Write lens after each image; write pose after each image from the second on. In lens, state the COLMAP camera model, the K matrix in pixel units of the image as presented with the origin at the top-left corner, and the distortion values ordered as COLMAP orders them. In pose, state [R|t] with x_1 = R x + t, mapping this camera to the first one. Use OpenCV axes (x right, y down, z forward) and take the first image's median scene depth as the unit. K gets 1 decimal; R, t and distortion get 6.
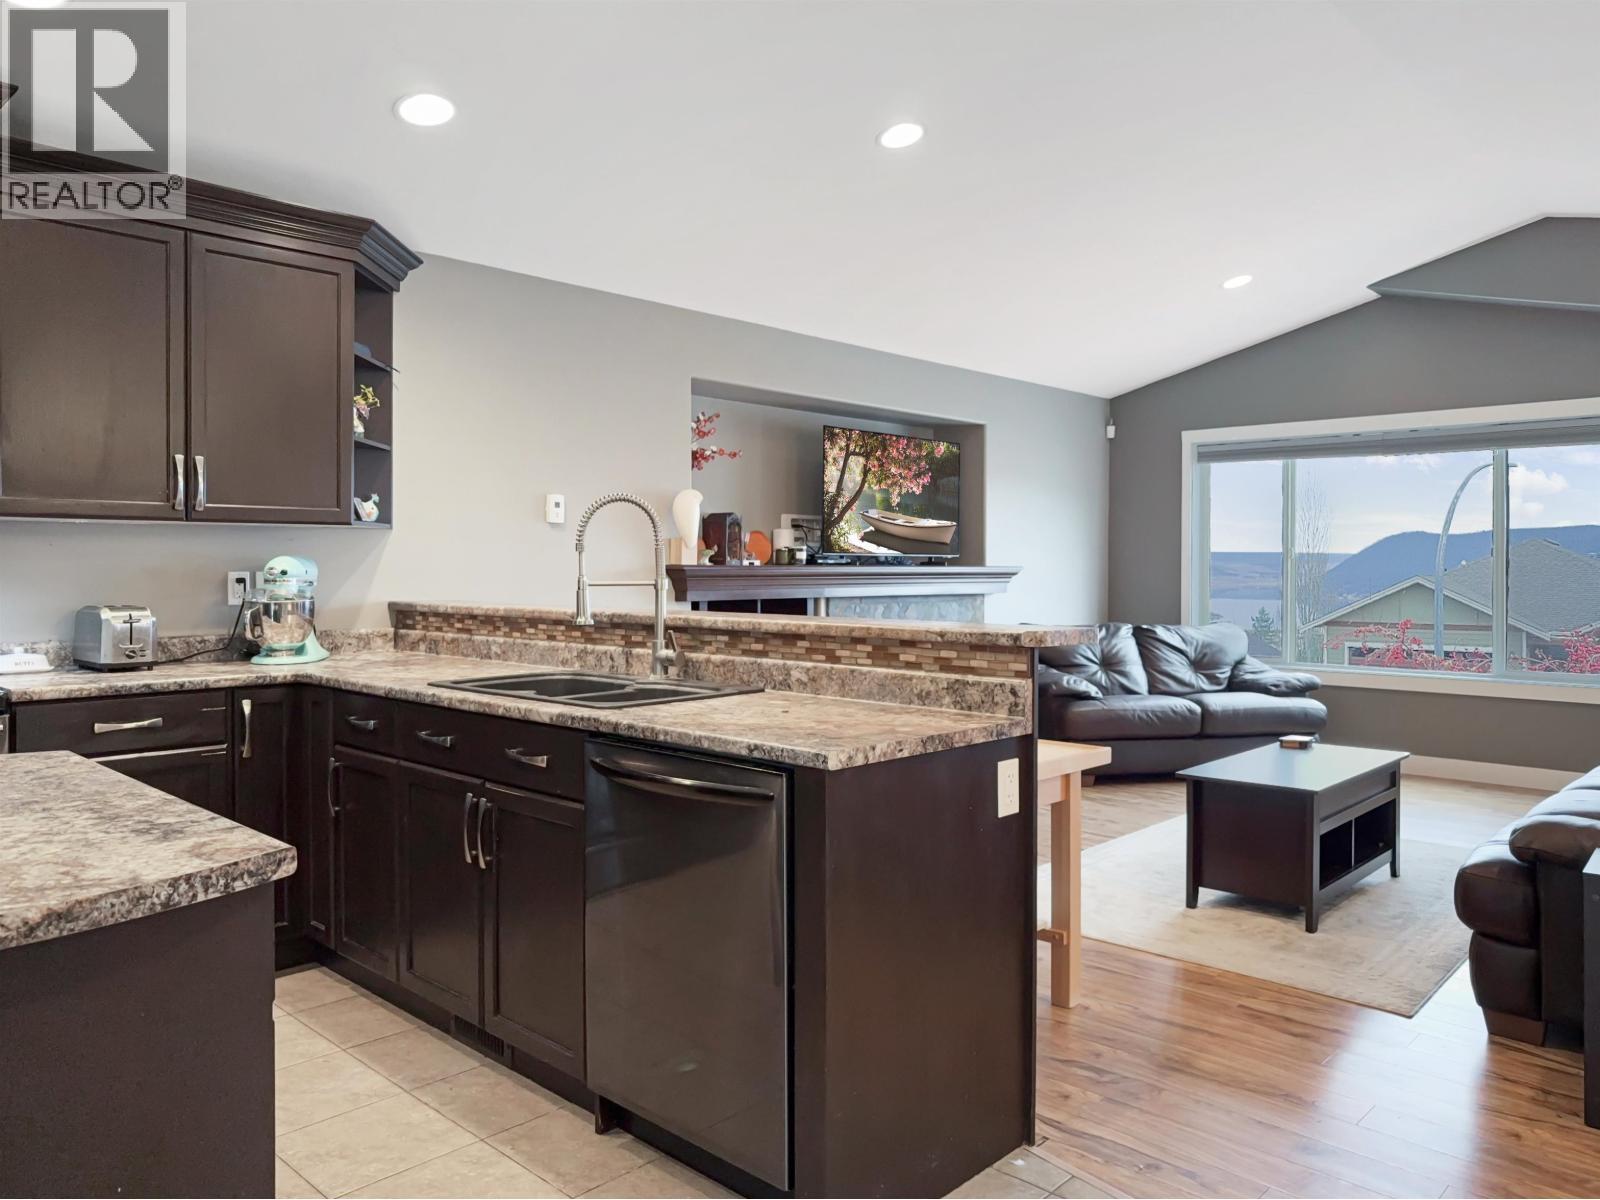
lens RADIAL K [[1149.6, 0, 797.3], [0, 1149.6, 575.4], [0, 0, 1]] dist [-0.007438, -0.000614]
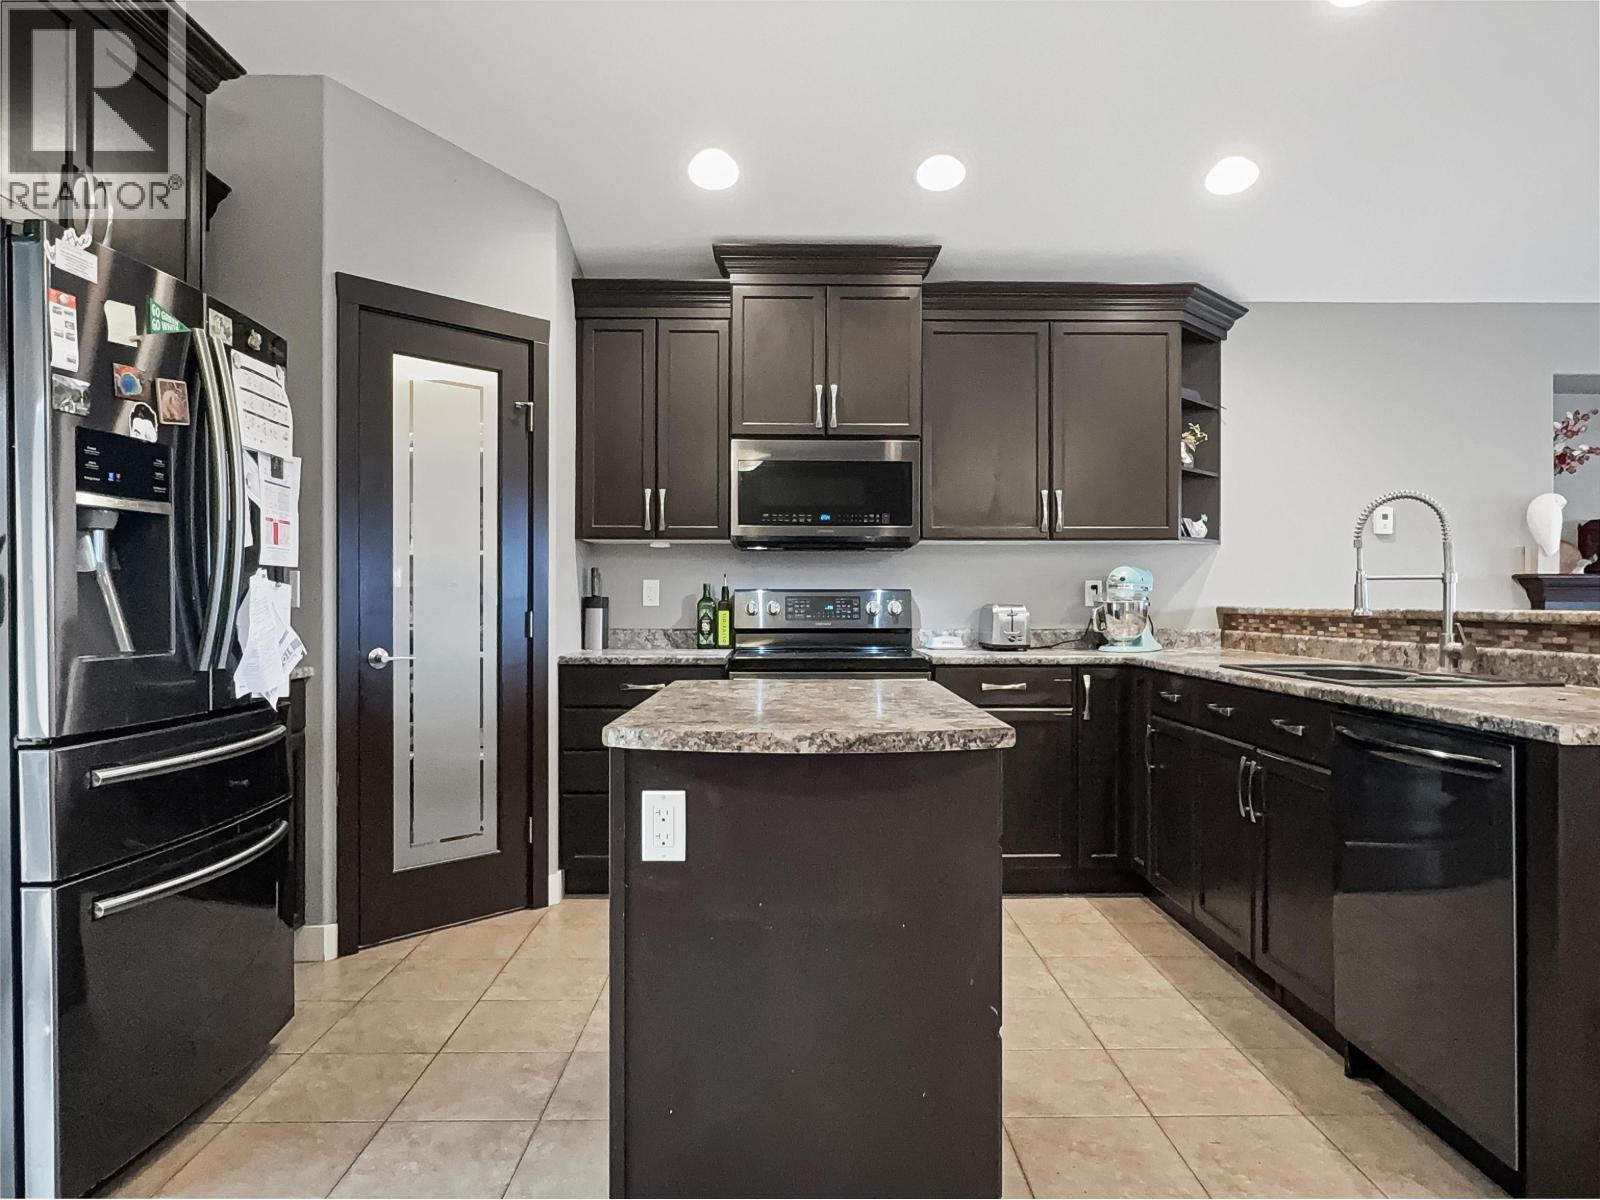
lens RADIAL K [[1027.9, 0, 809.1], [0, 1027.9, 598.5], [0, 0, 1]] dist [-0.003729, 0.002461]
pose [[0.707880, -0.003482, -0.706324, 0.073439], [-0.004065, 0.999951, -0.009003, 0.021890], [0.706321, 0.009244, 0.707832, -0.023759]]
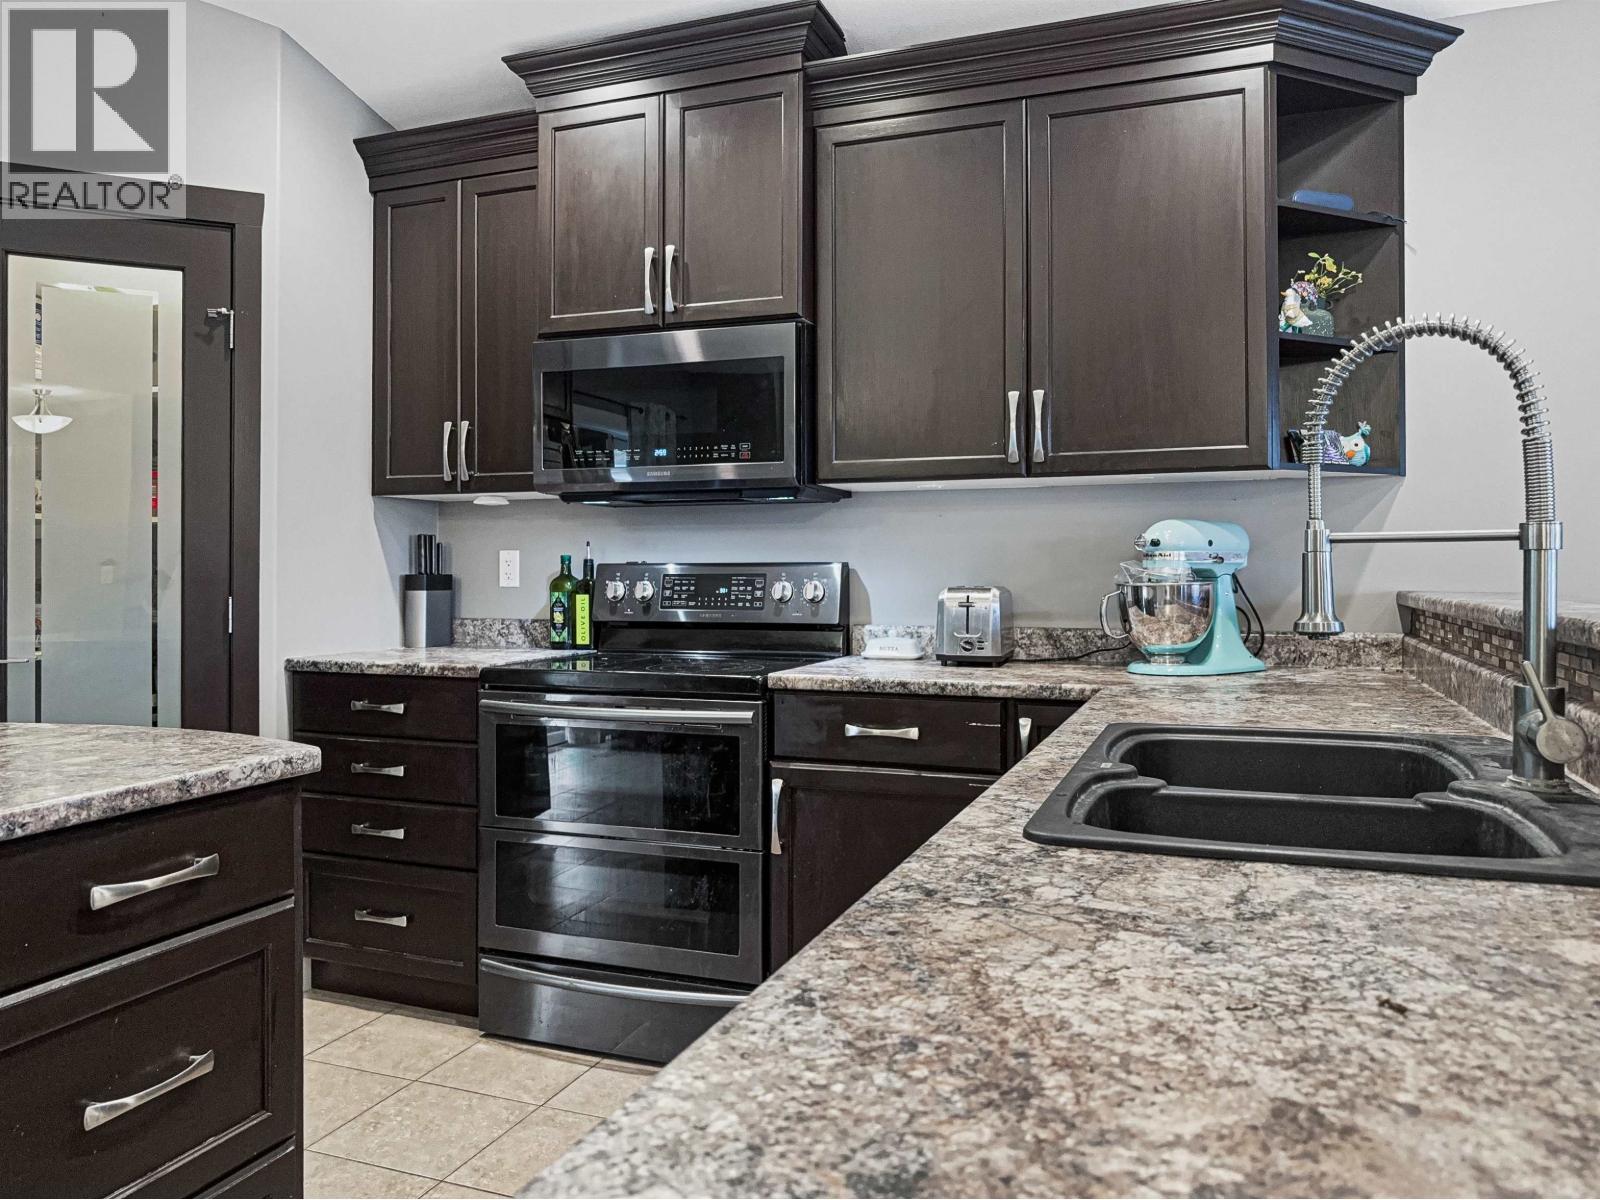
lens RADIAL K [[1149.6, 0, 809.3], [0, 1149.6, 569.6], [0, 0, 1]] dist [-0.007438, -0.000614]
pose [[0.394595, -0.002700, -0.918851, 0.078673], [-0.005081, 0.999974, -0.005121, 0.013231], [0.918841, 0.006689, 0.394571, 0.384602]]
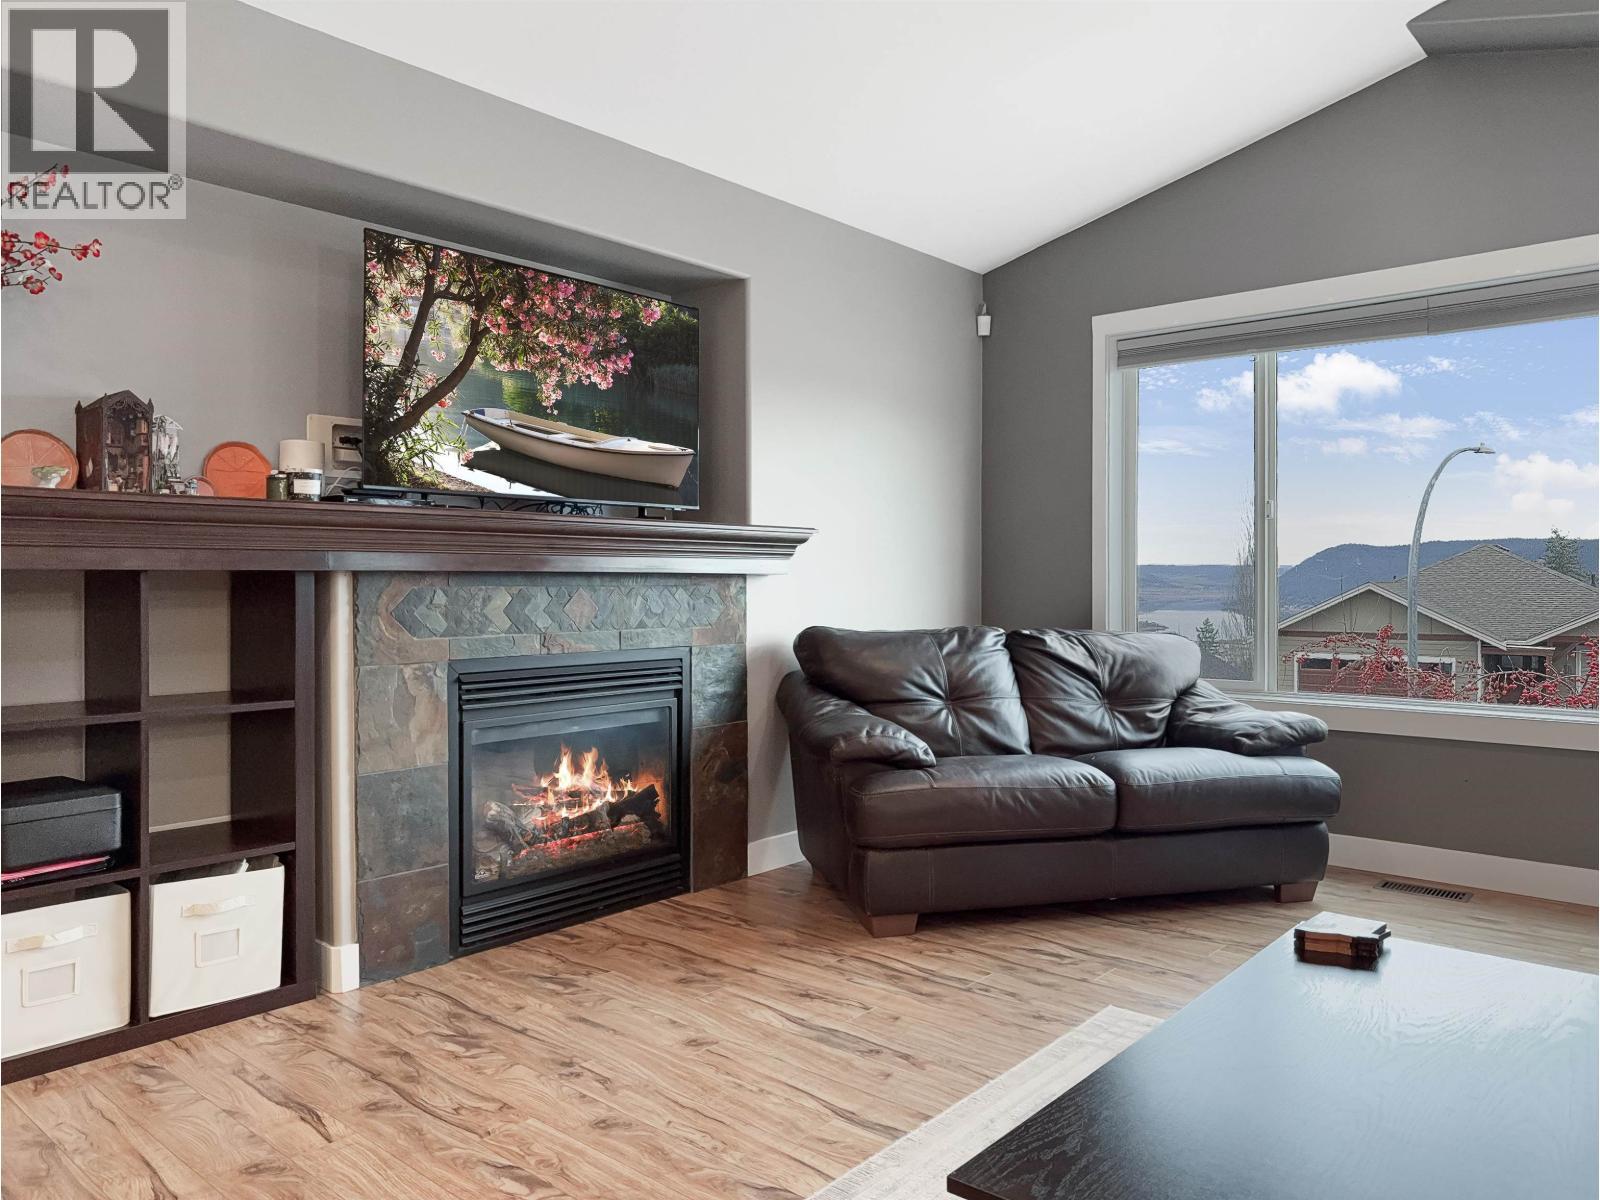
lens RADIAL K [[1149.6, 0, 804.5], [0, 1149.6, 584.9], [0, 0, 1]] dist [-0.007438, -0.000614]
pose [[0.998844, -0.002044, 0.048034, 0.229090], [0.002184, 0.999993, -0.002876, 0.031187], [-0.048028, 0.002978, 0.998842, 0.596379]]
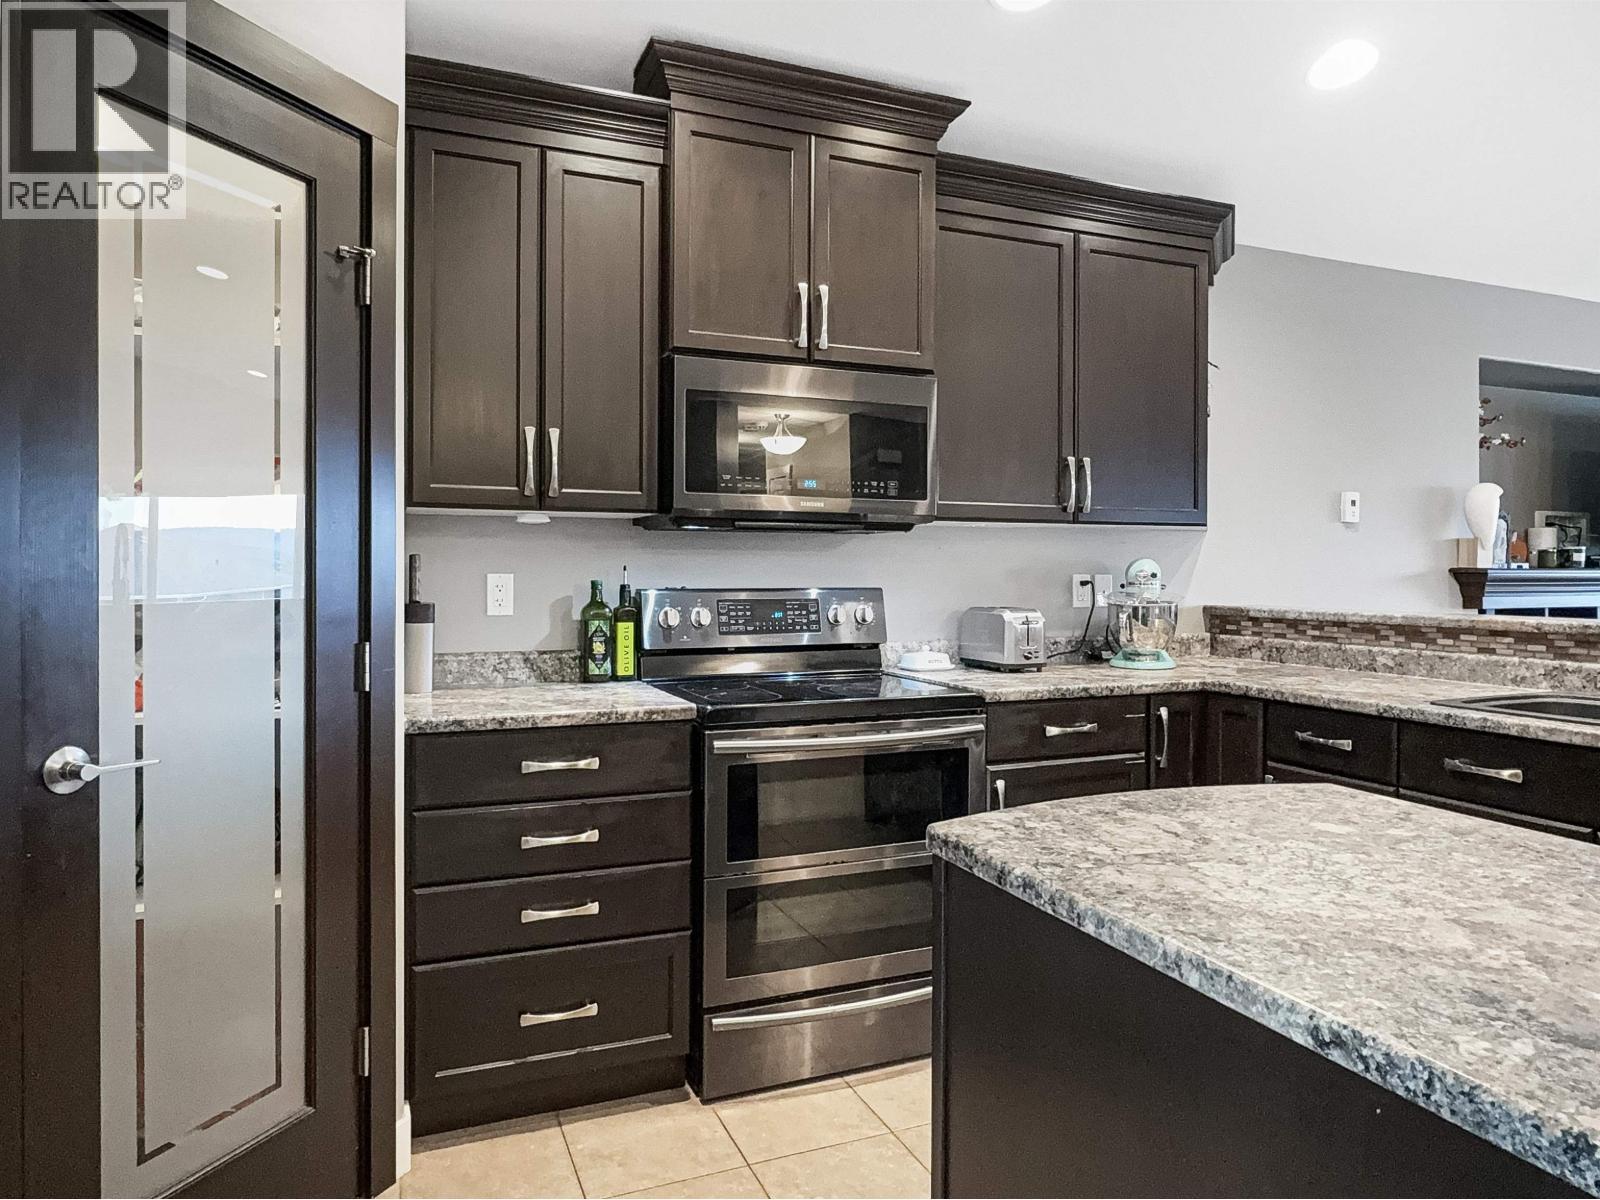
lens RADIAL K [[1027.9, 0, 805.4], [0, 1027.9, 577.5], [0, 0, 1]] dist [-0.003729, 0.002461]
pose [[0.915436, 0.001714, -0.402461, -0.263878], [-0.002961, 0.999993, -0.002477, 0.001809], [0.402453, 0.003459, 0.915434, 0.060904]]
